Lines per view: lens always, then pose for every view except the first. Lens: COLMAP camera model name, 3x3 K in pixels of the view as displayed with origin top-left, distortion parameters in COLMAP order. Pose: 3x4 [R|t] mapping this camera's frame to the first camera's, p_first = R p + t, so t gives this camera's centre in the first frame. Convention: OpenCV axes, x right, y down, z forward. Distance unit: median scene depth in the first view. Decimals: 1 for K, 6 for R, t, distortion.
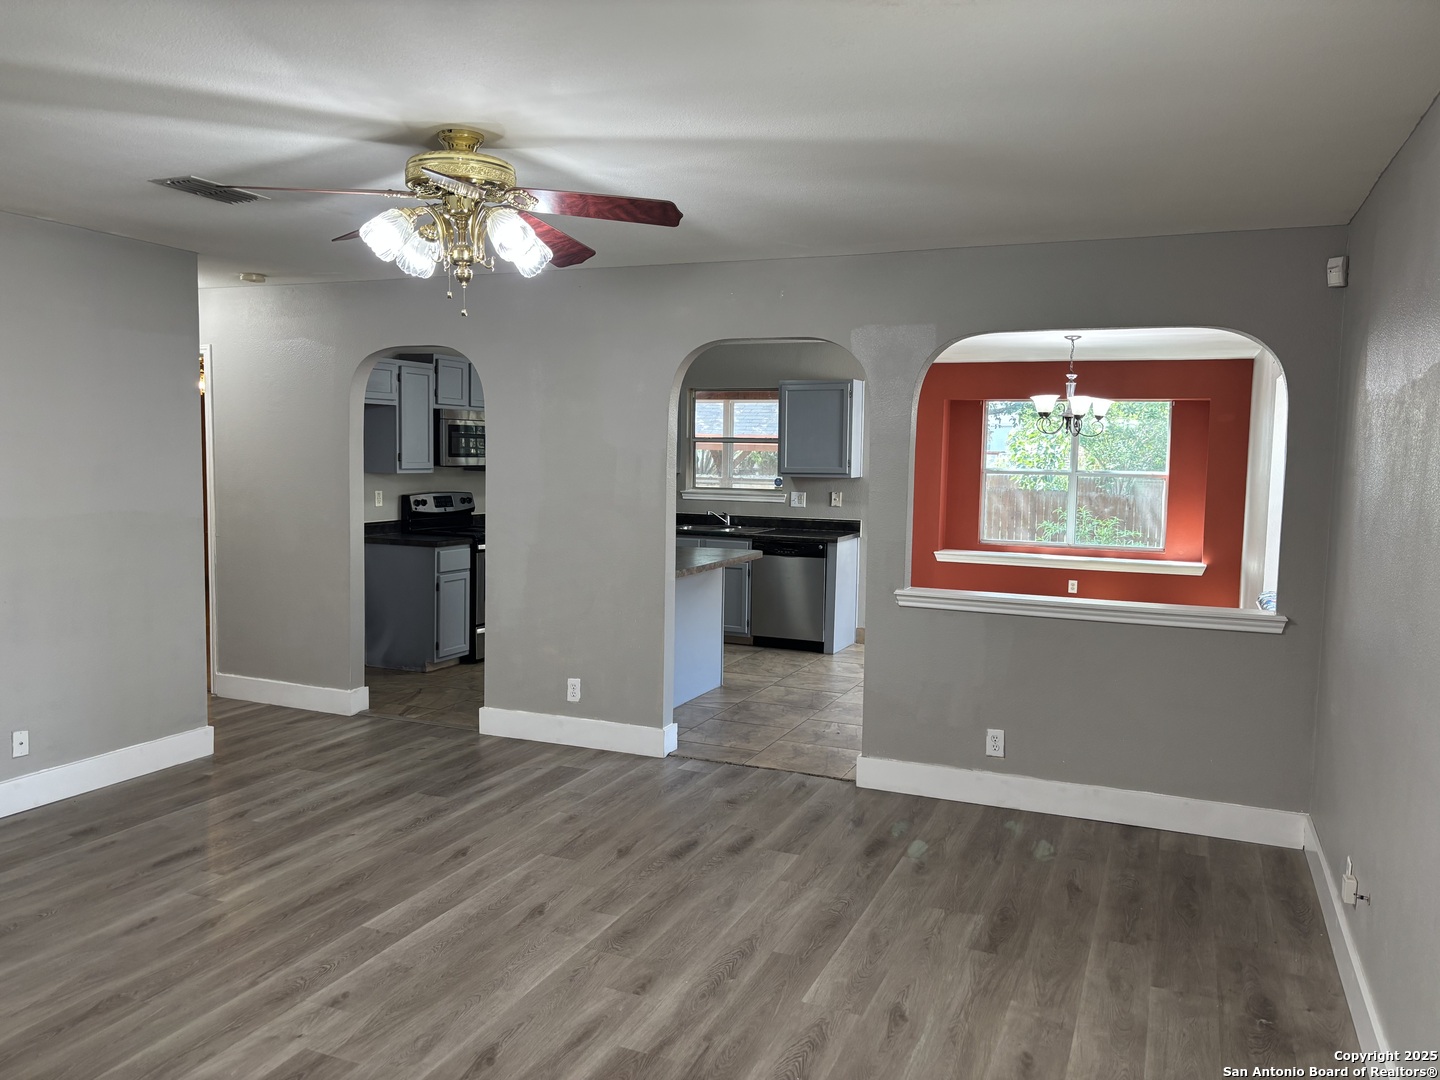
lens RADIAL K [[1091.5, 0, 716.2], [0, 1091.5, 539.0], [0, 0, 1]] dist [0.043293, -0.055115]
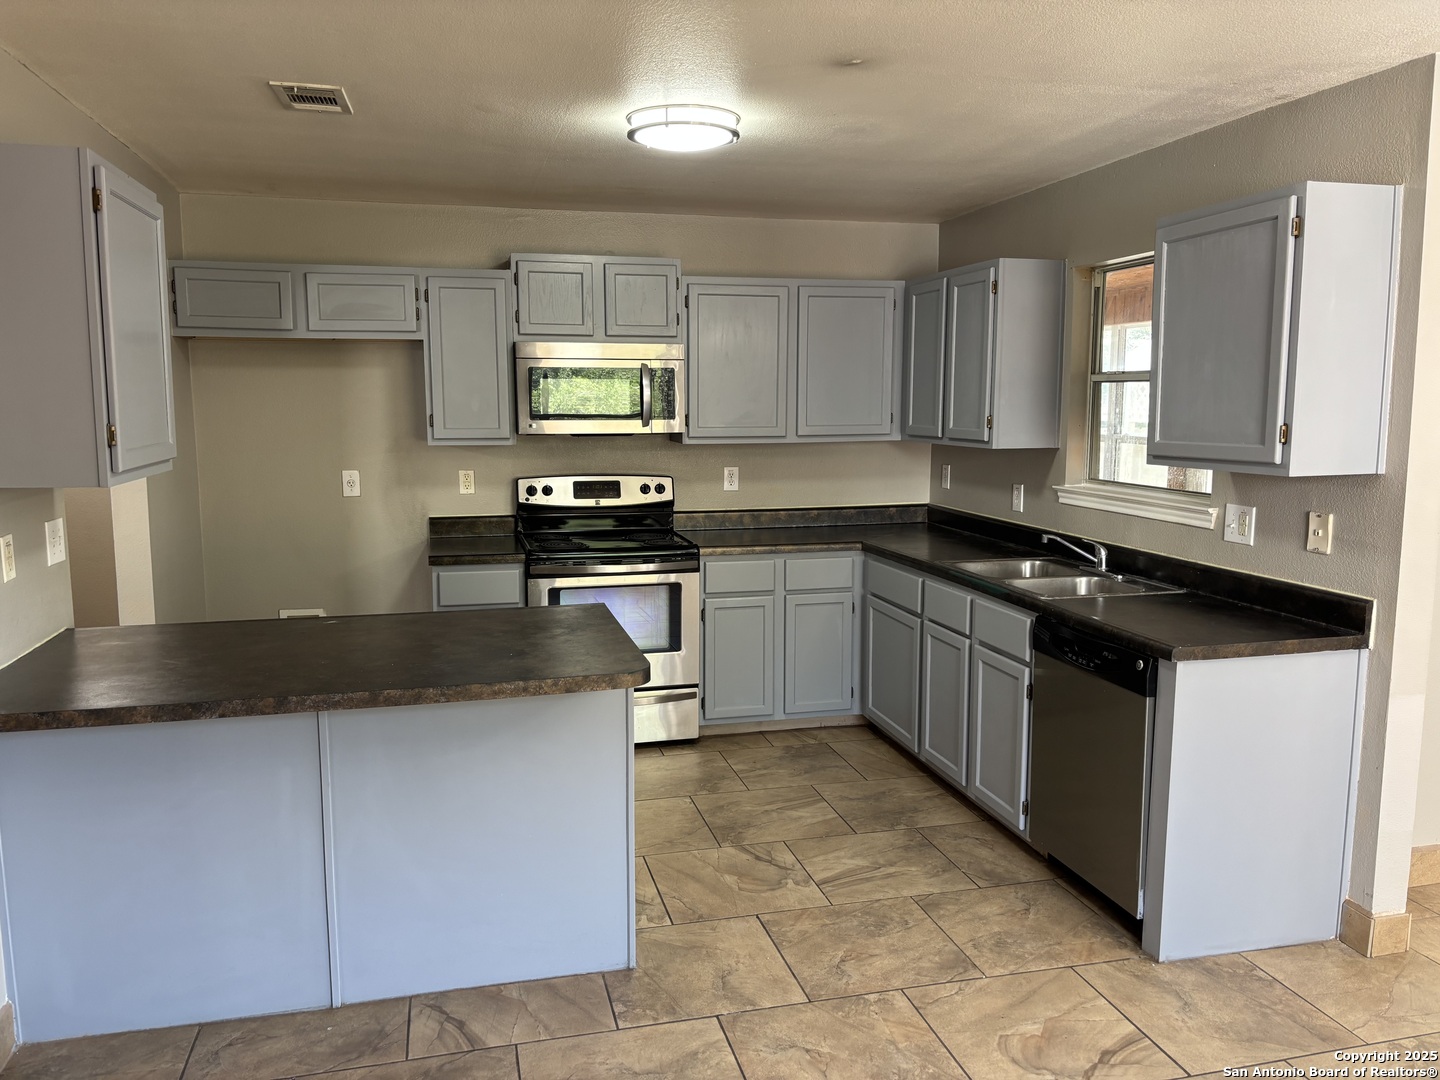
lens RADIAL K [[1091.5, 0, 708.0], [0, 1091.5, 549.5], [0, 0, 1]] dist [0.043293, -0.055115]
pose [[0.606245, 0.093619, -0.789748, 0.277010], [-0.051777, 0.995586, 0.078273, -0.049250], [0.793590, -0.006562, 0.608417, 0.624570]]
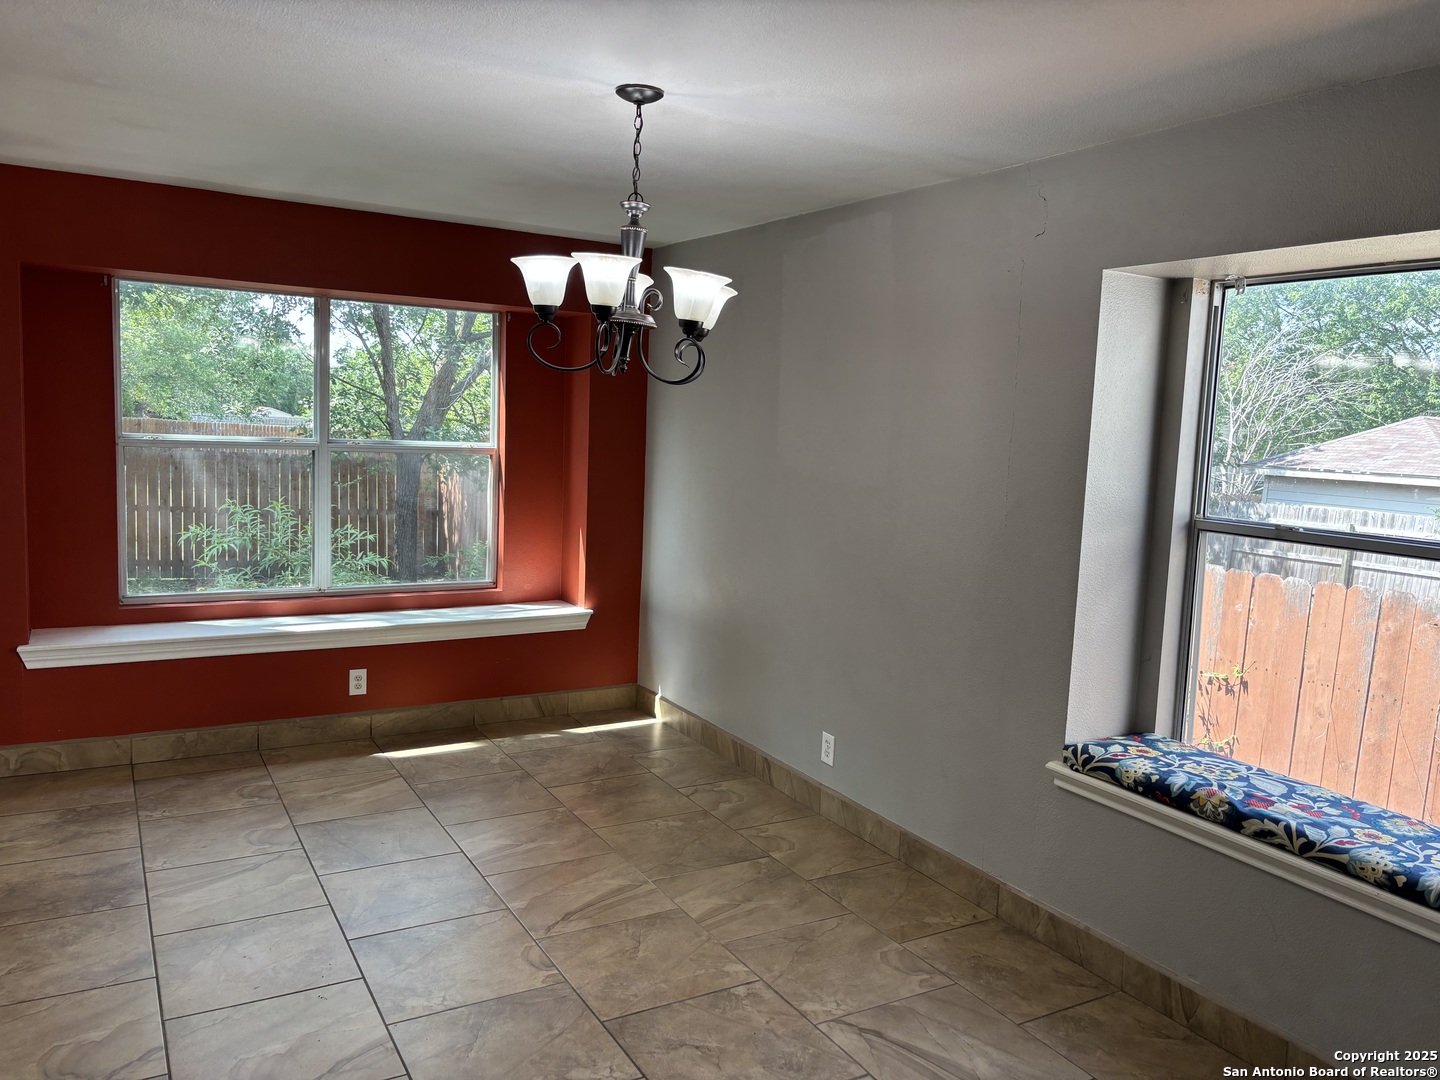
lens RADIAL K [[1091.5, 0, 727.5], [0, 1091.5, 538.5], [0, 0, 1]] dist [0.043293, -0.055115]
pose [[0.595455, -0.086423, 0.798727, 0.049214], [0.034700, 0.996036, 0.081903, -0.067334], [-0.802639, -0.021054, 0.596094, 0.720940]]
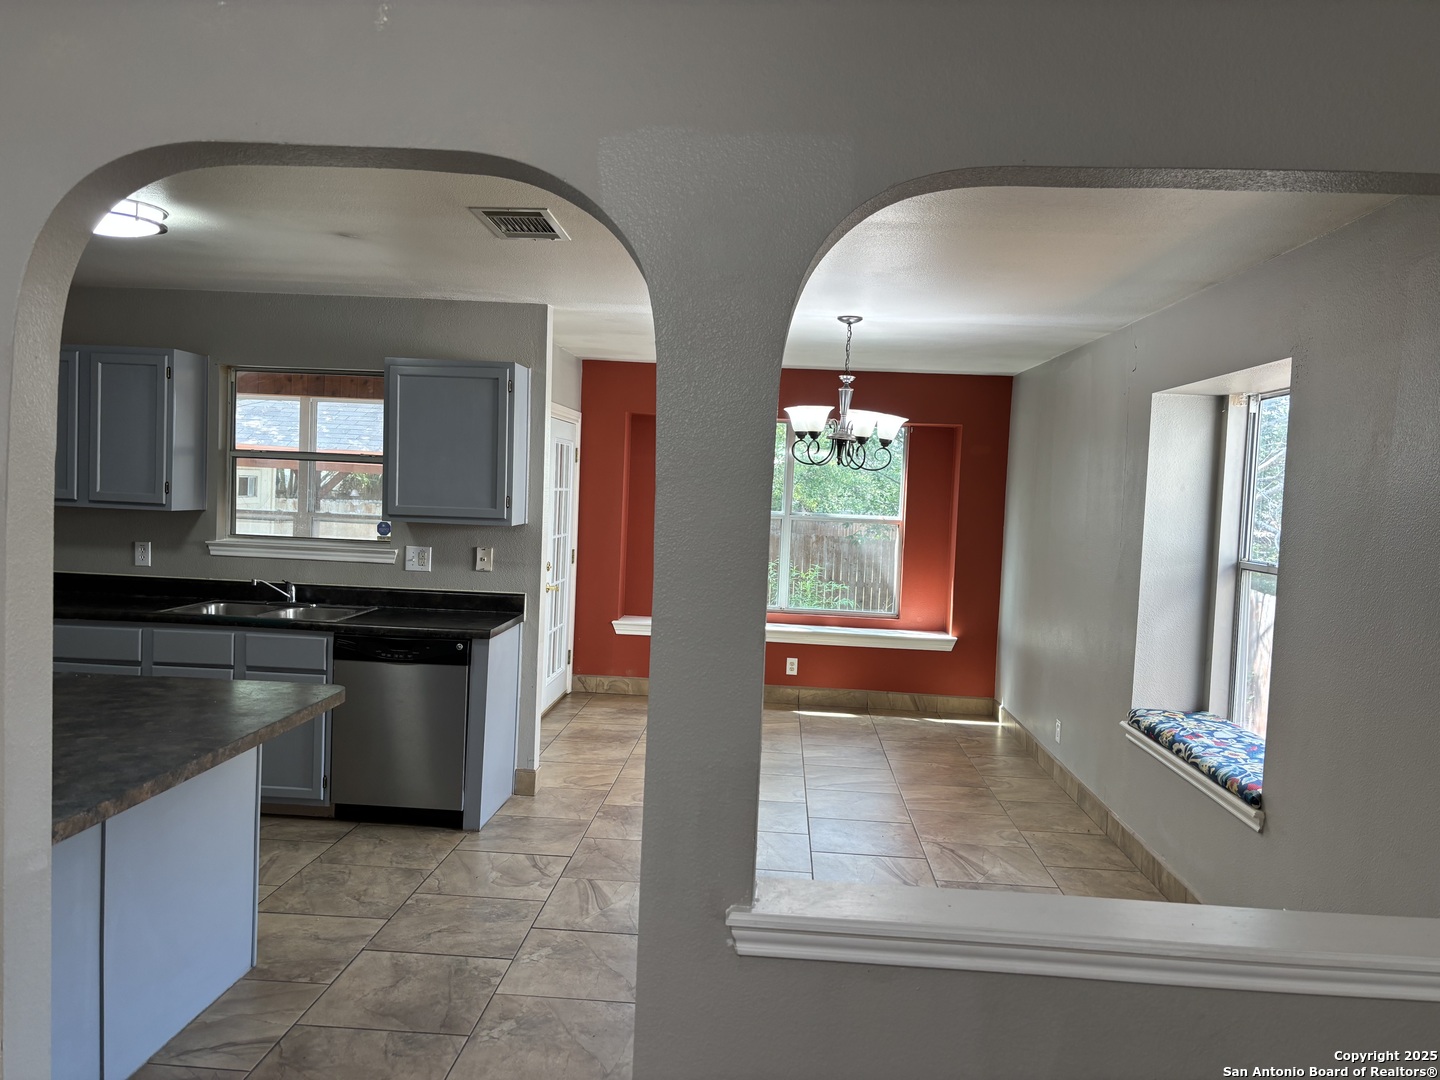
lens RADIAL K [[1091.5, 0, 725.3], [0, 1091.5, 538.7], [0, 0, 1]] dist [0.043293, -0.055115]
pose [[0.937344, 0.007785, 0.348318, 0.024022], [-0.000338, 0.999770, -0.021436, -0.035249], [-0.348405, 0.019975, 0.937131, 0.384071]]
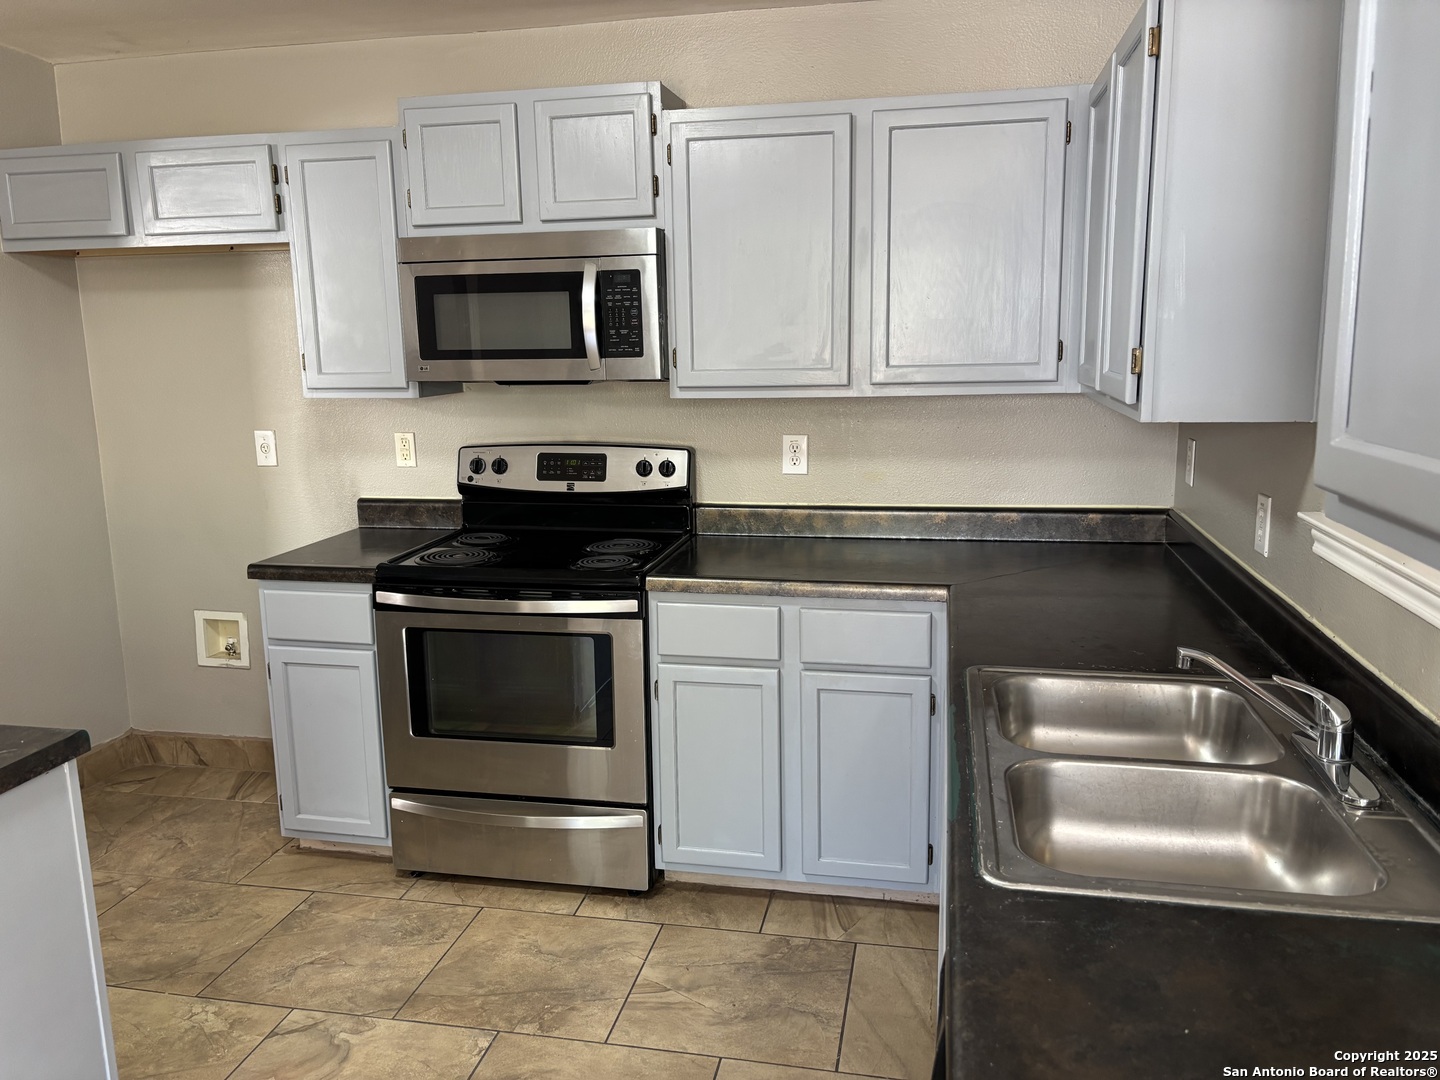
lens RADIAL K [[1091.5, 0, 716.6], [0, 1091.5, 533.3], [0, 0, 1]] dist [0.043293, -0.055115]
pose [[0.197337, 0.154981, -0.968008, 0.153927], [-0.055760, 0.987601, 0.146751, -0.068363], [0.978749, 0.025017, 0.203532, 0.911759]]
